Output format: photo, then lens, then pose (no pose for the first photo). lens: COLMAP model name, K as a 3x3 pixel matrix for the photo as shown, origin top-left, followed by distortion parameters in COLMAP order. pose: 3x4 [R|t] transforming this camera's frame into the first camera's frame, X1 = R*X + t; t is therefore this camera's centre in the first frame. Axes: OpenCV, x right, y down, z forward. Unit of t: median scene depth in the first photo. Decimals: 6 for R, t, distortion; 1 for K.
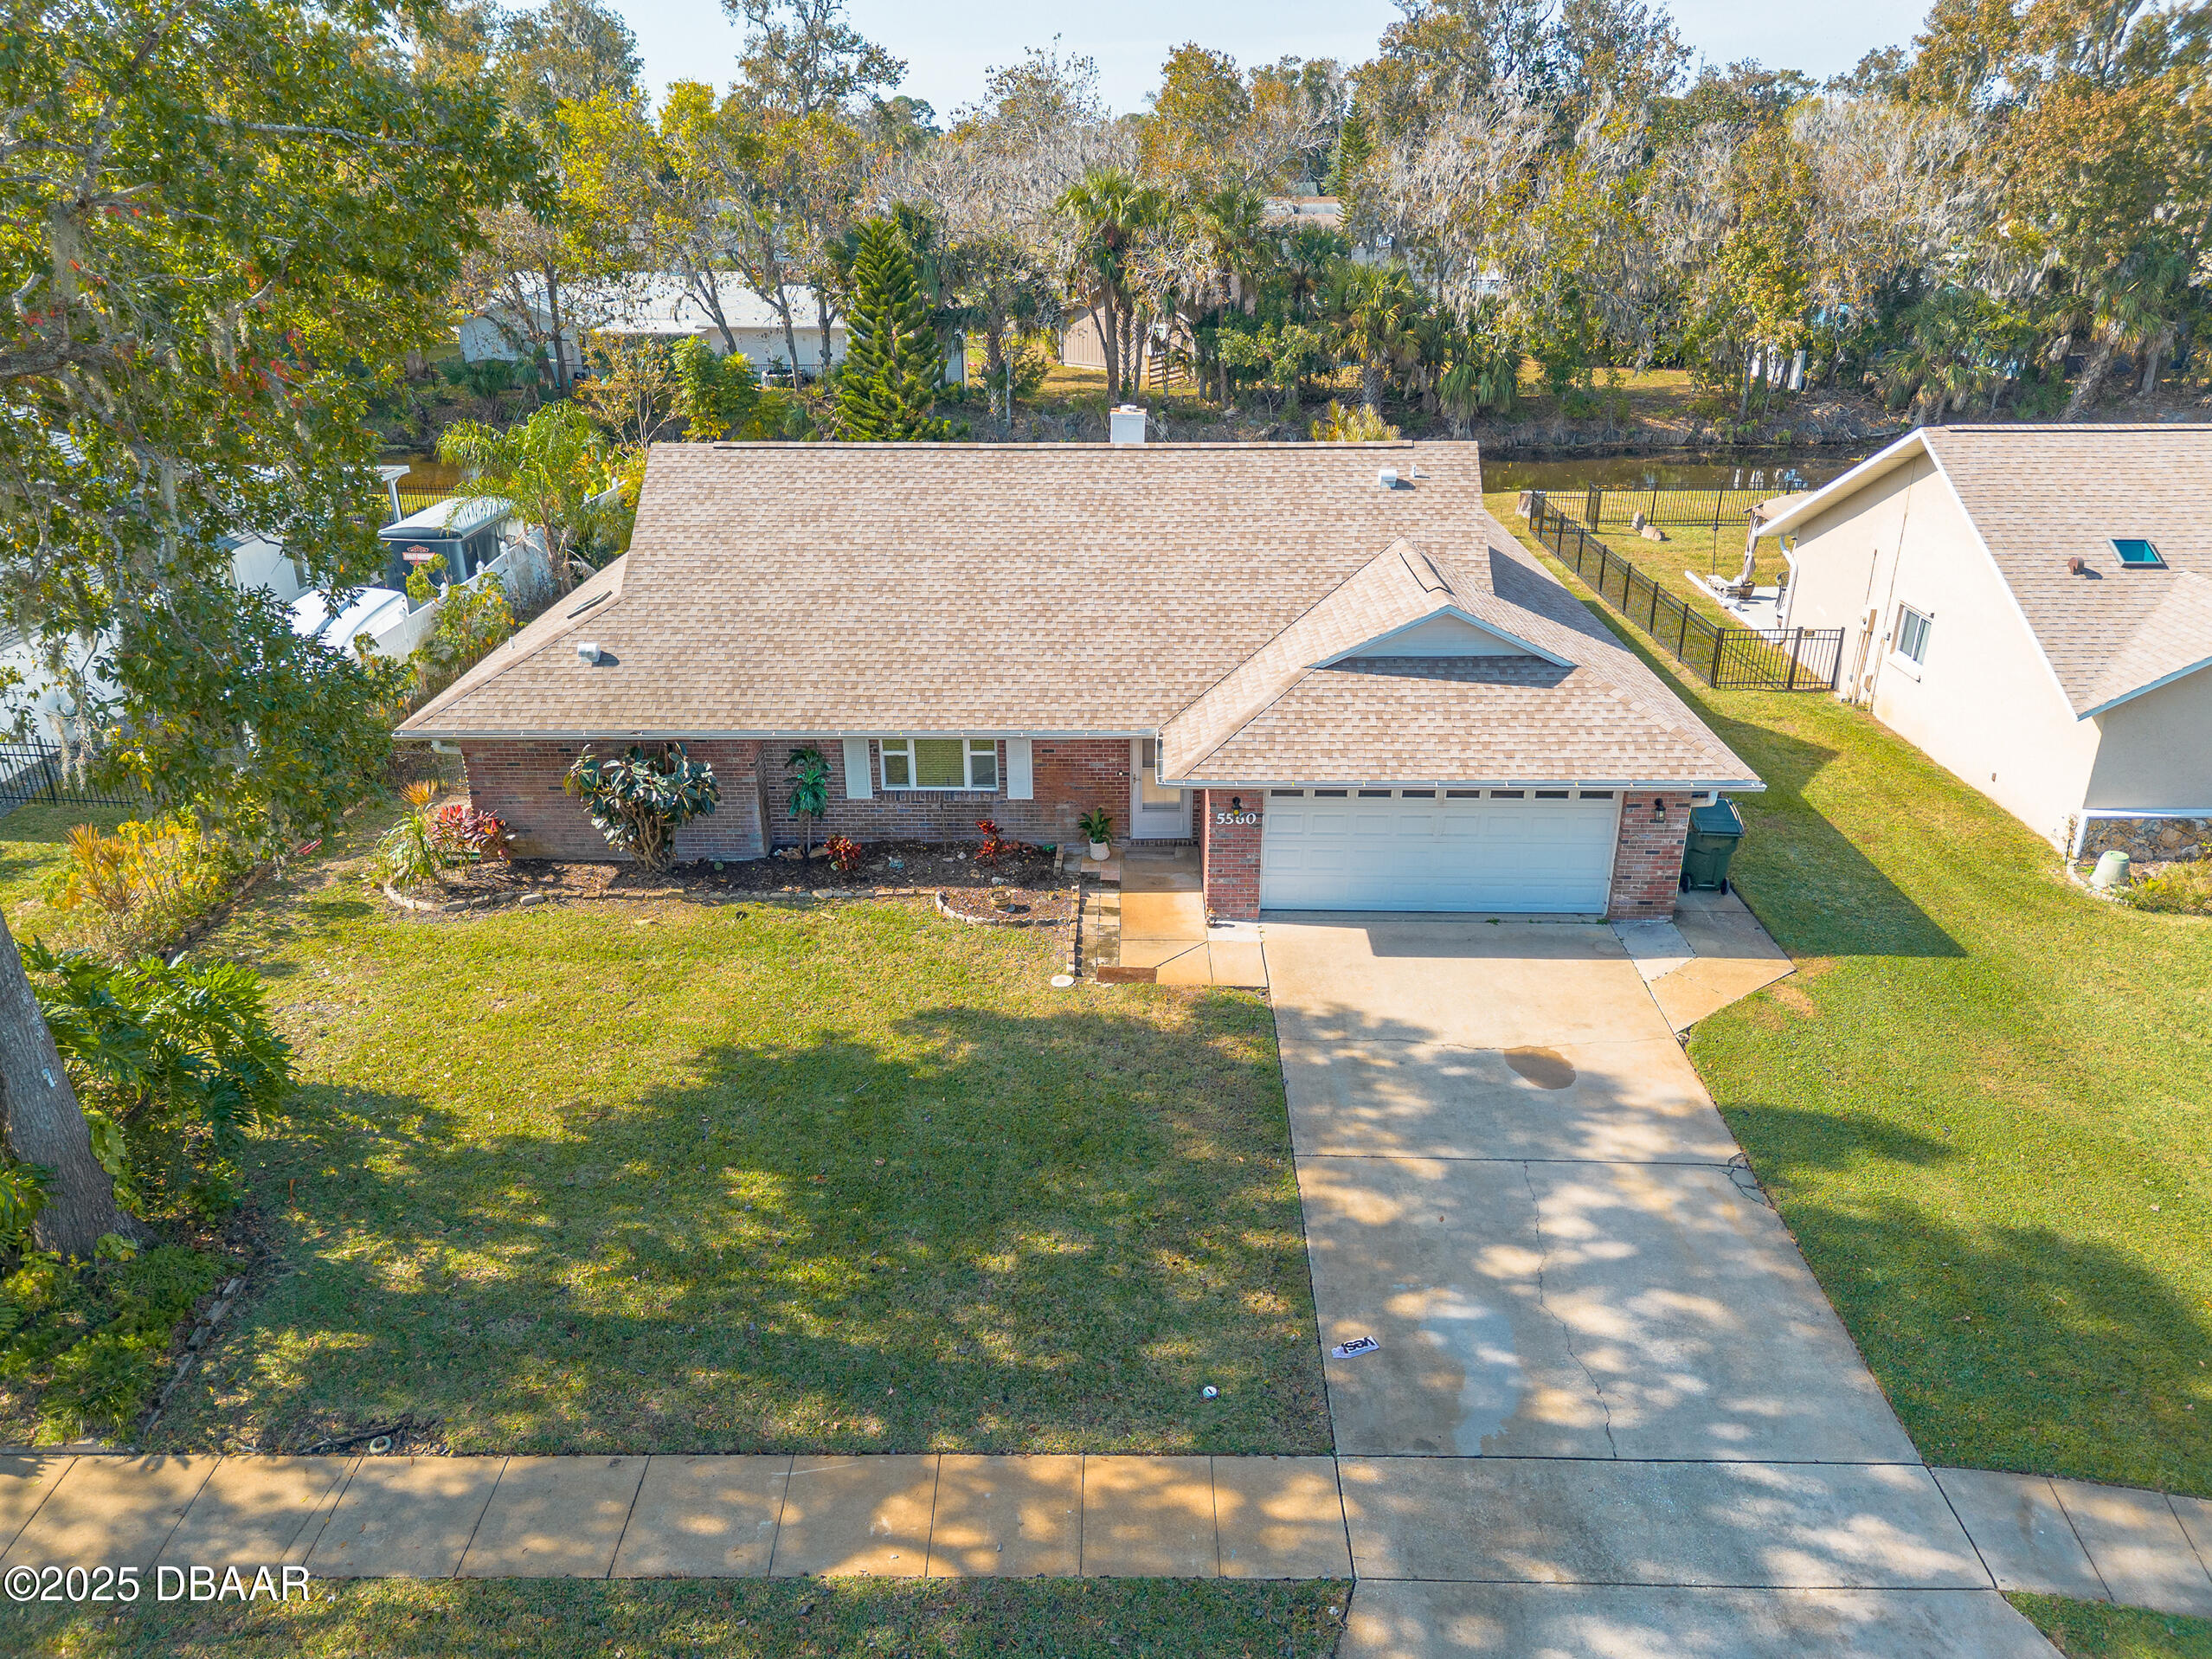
lens RADIAL K [[1546.0, 0, 1121.4], [0, 1546.0, 831.1], [0, 0, 1]] dist [0.088007, -0.086463]
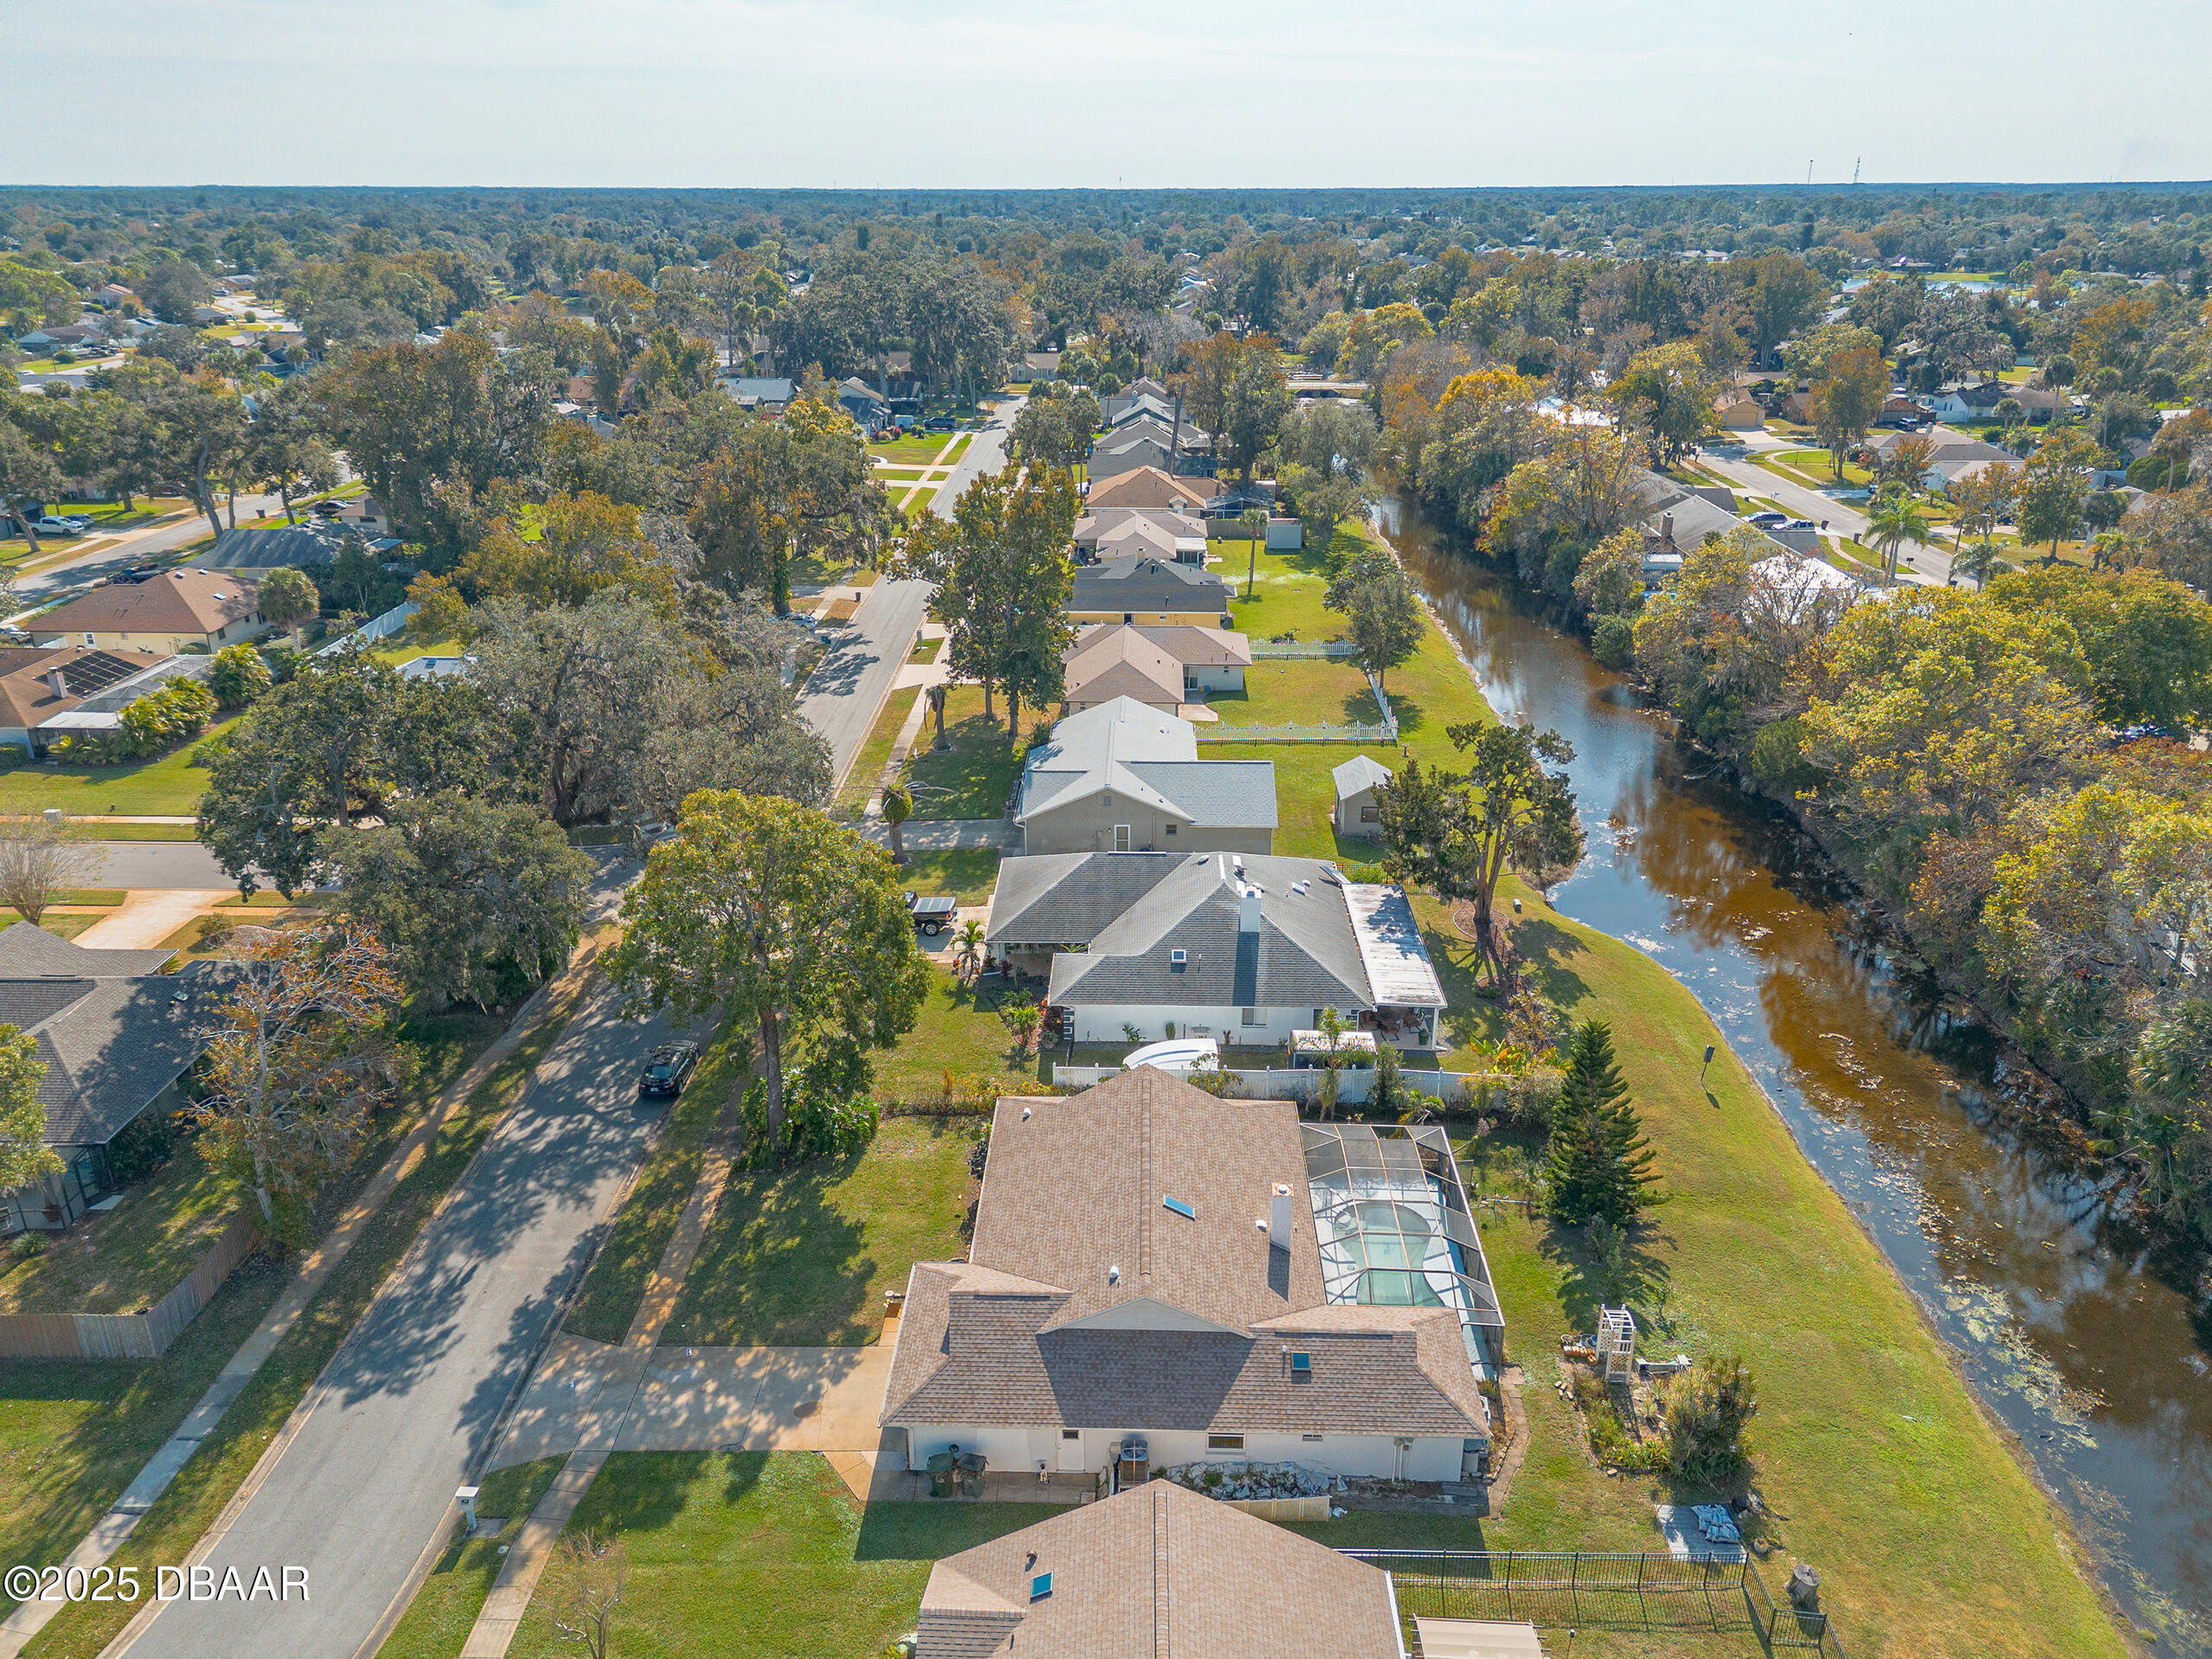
lens RADIAL K [[1563.2, 0, 1094.4], [0, 1563.2, 859.9], [0, 0, 1]] dist [0.046486, -0.006275]
pose [[-0.014244, 0.391764, -0.919955, 2.515536], [-0.399225, 0.841305, 0.364452, -1.940105], [0.916742, 0.372460, 0.144419, 0.724967]]
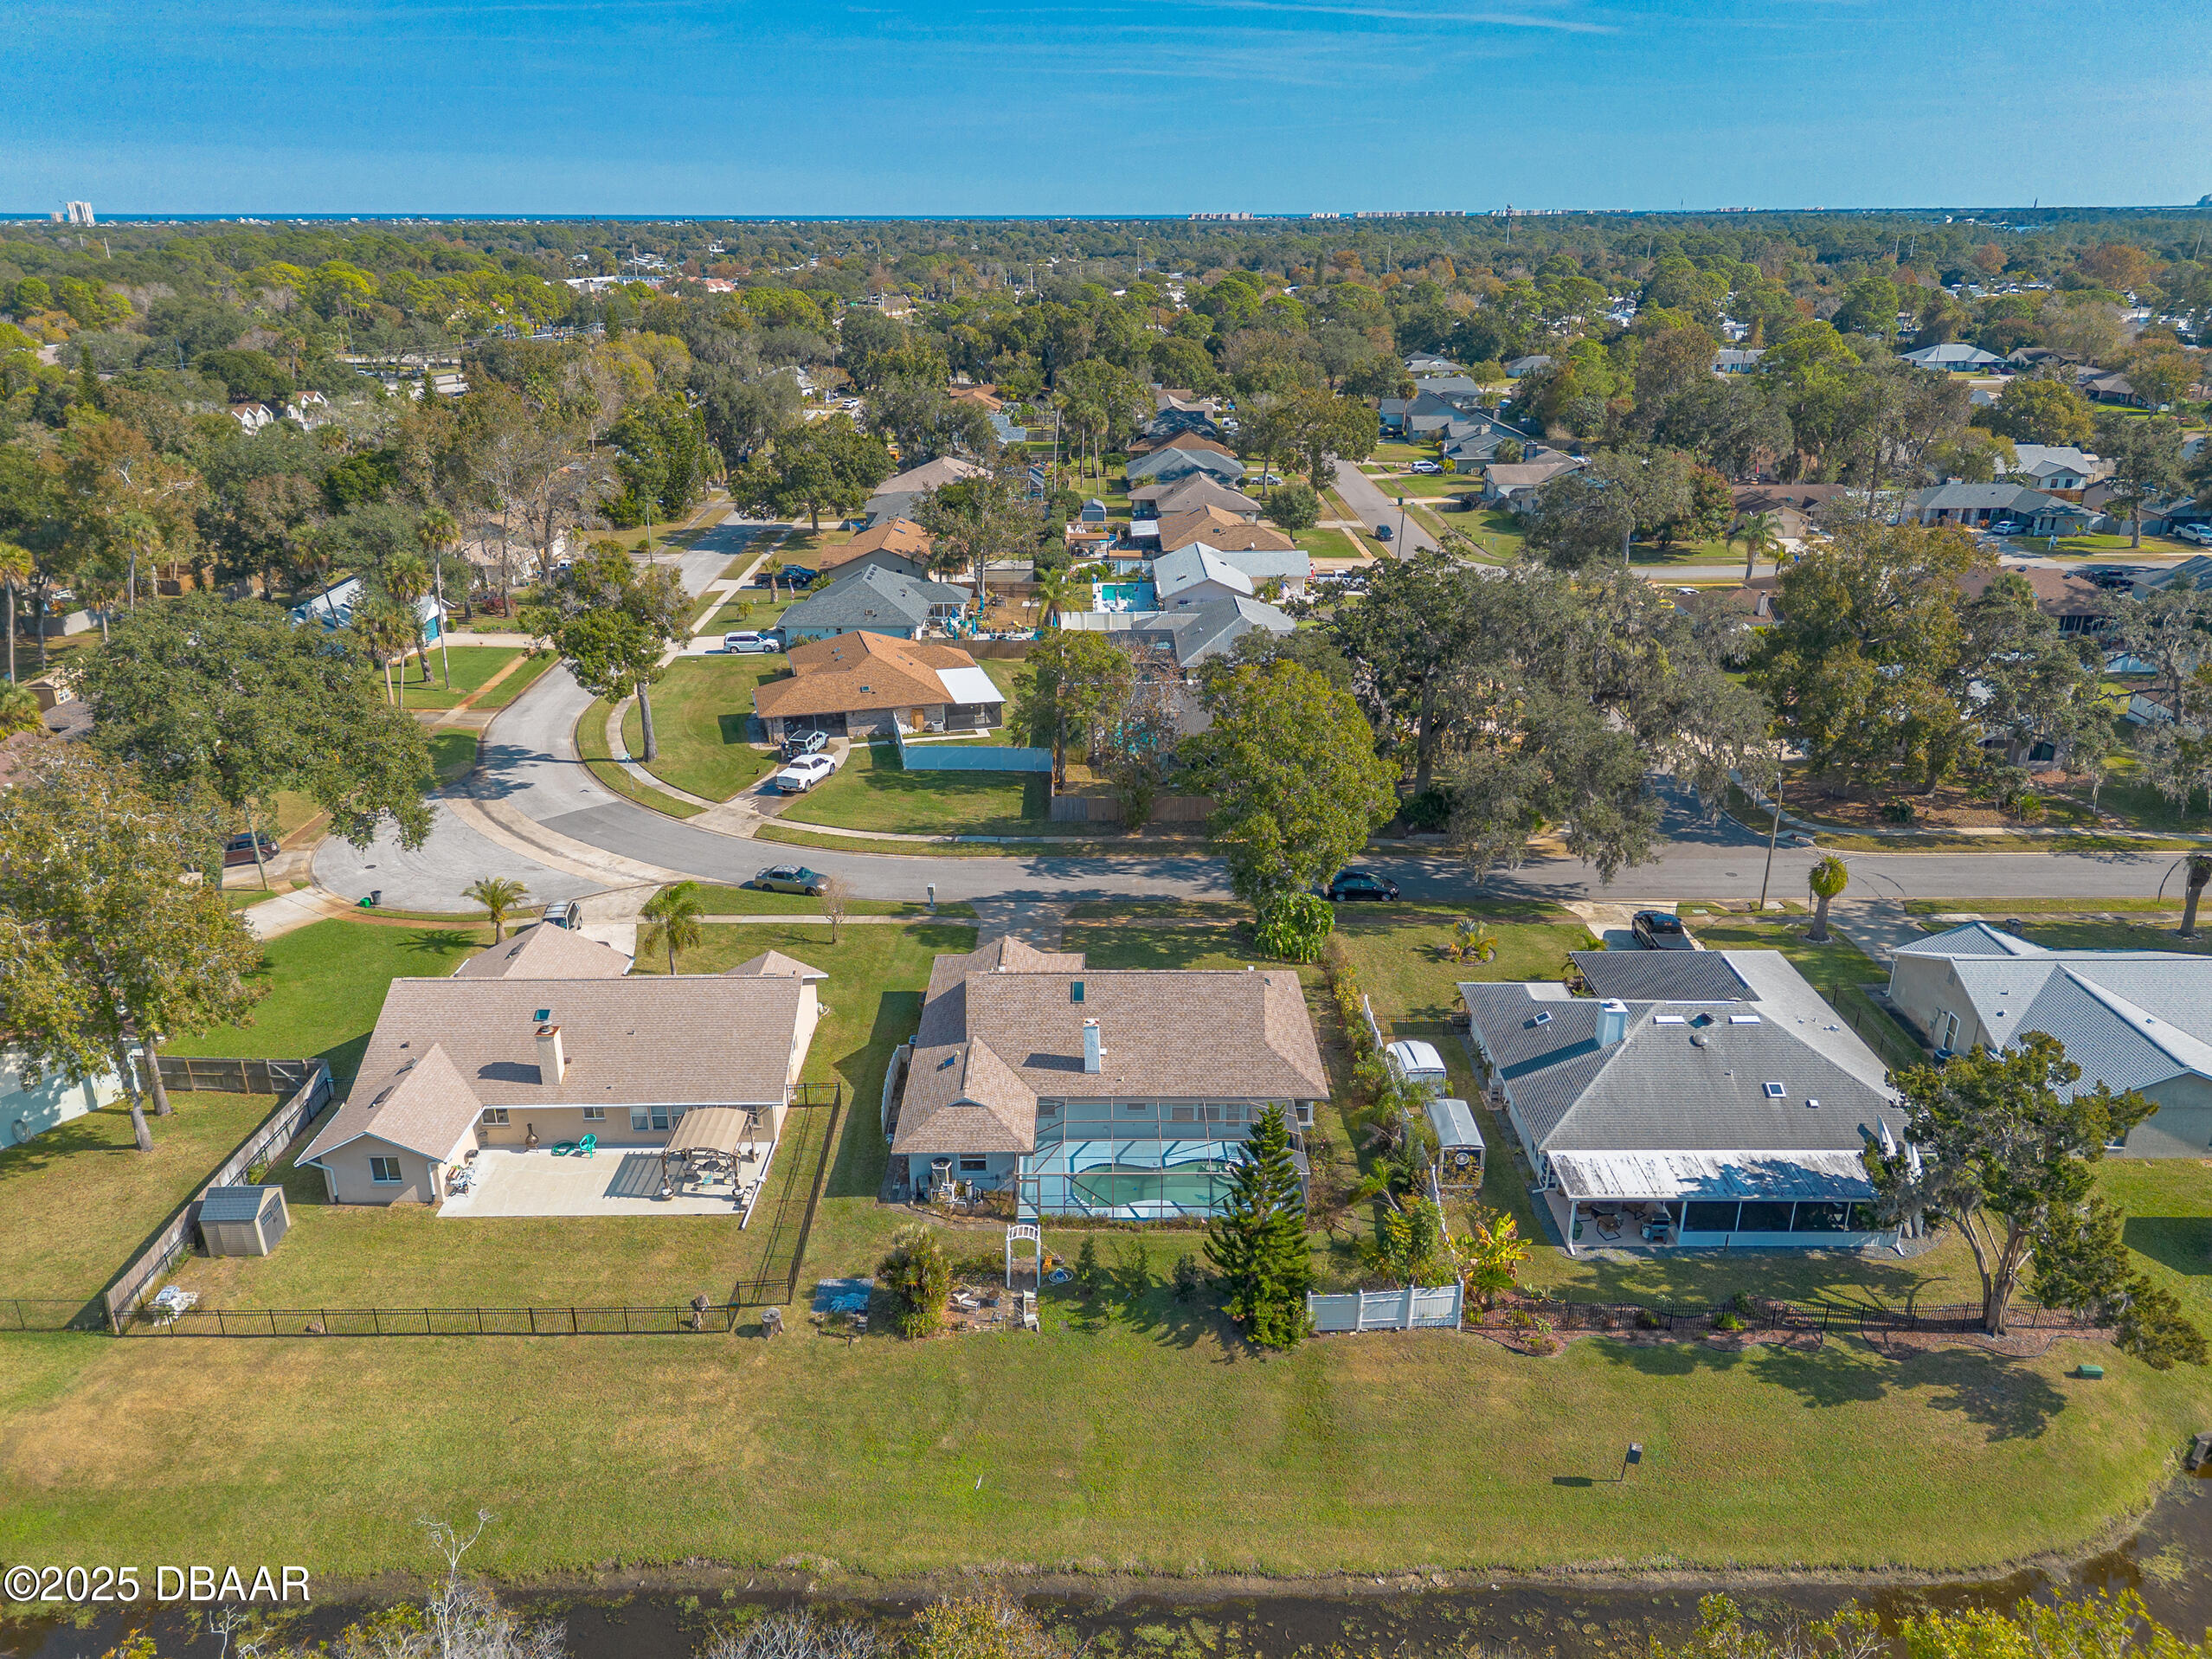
lens RADIAL K [[1546.0, 0, 1121.4], [0, 1546.0, 831.1], [0, 0, 1]] dist [0.088007, -0.086463]
pose [[-0.999570, 0.011353, -0.027041, 0.043149], [-0.011235, 0.703443, 0.710663, -3.487258], [0.027090, 0.710661, -0.703013, 4.044850]]
